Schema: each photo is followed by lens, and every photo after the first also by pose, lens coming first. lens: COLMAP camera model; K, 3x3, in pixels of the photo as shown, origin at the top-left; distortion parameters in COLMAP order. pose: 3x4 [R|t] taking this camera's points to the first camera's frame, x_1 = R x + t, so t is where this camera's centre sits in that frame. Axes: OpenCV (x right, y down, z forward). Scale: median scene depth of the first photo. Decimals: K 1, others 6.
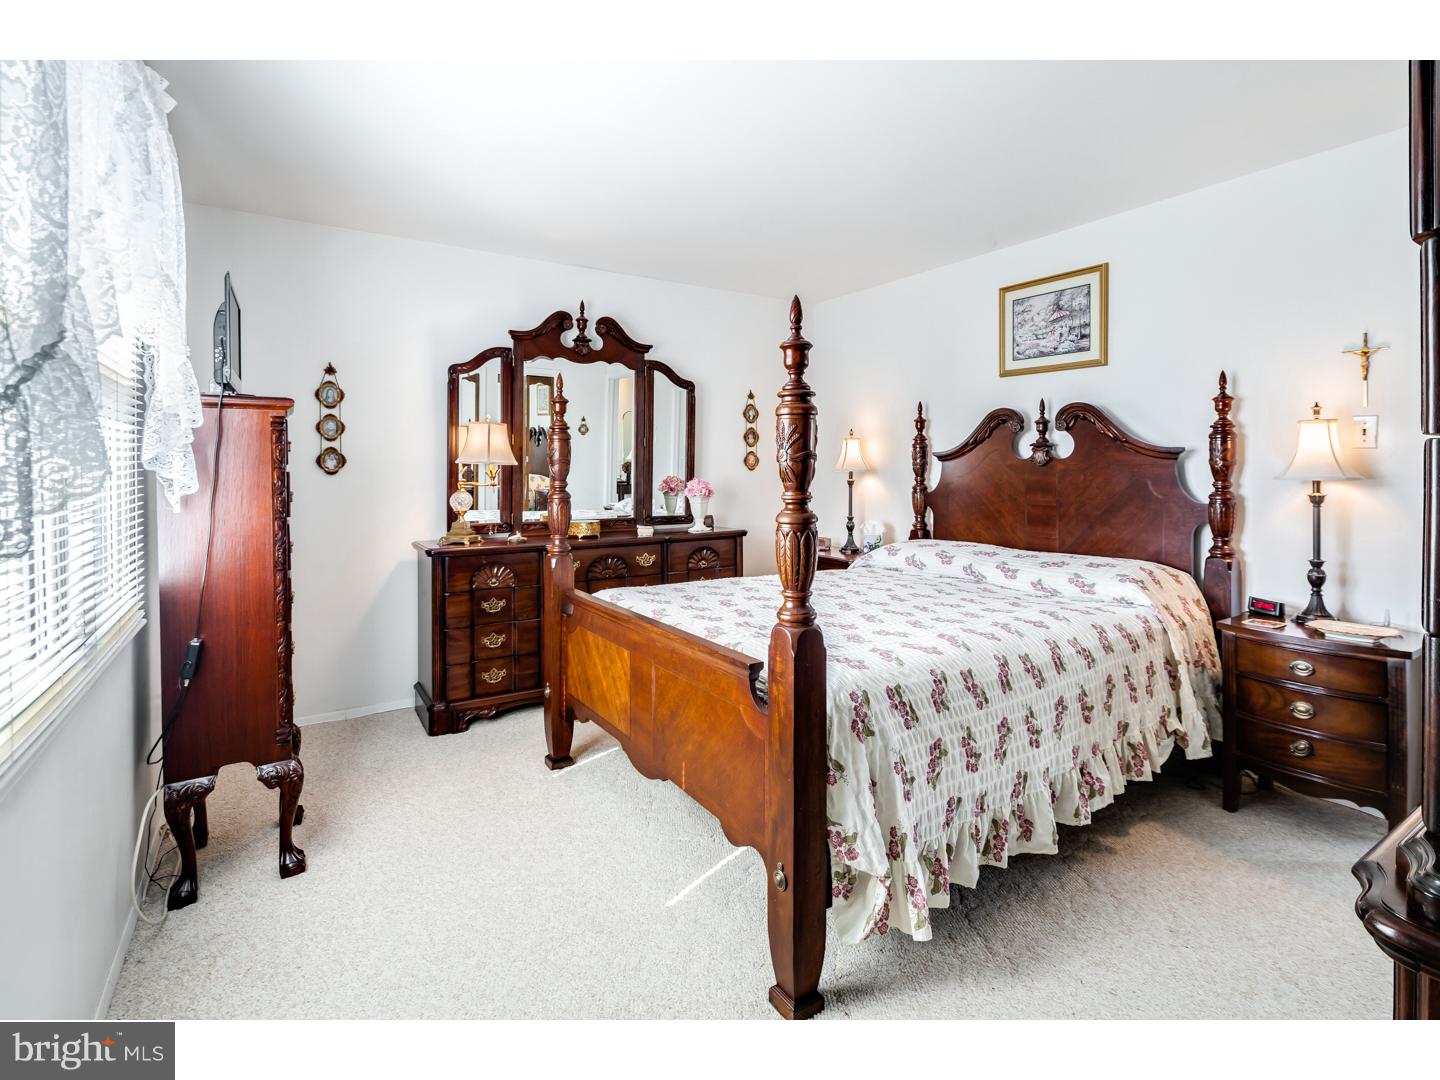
lens RADIAL K [[698.0, 0, 729.1], [0, 698.0, 478.7], [0, 0, 1]] dist [0.002471, 0.000292]
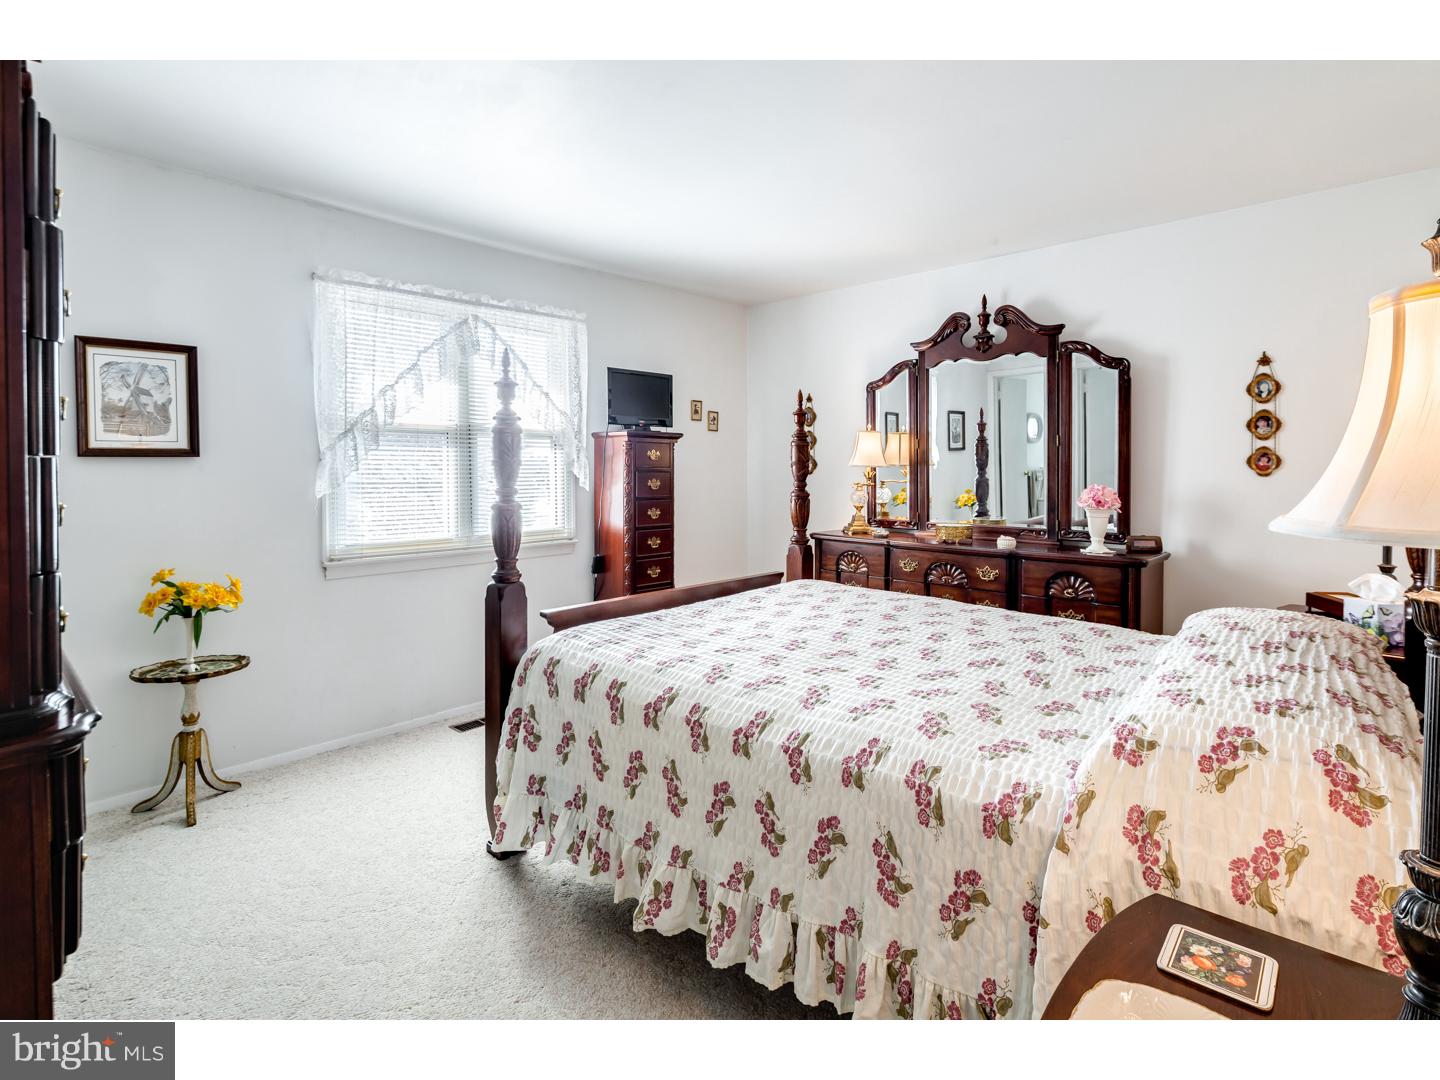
lens RADIAL K [[698.0, 0, 729.1], [0, 698.0, 478.7], [0, 0, 1]] dist [0.002471, 0.000292]
pose [[0.266922, 0.016254, -0.963581, 0.617288], [-0.016151, 0.999793, 0.012391, -0.010933], [0.963583, 0.012255, 0.267129, 0.413433]]
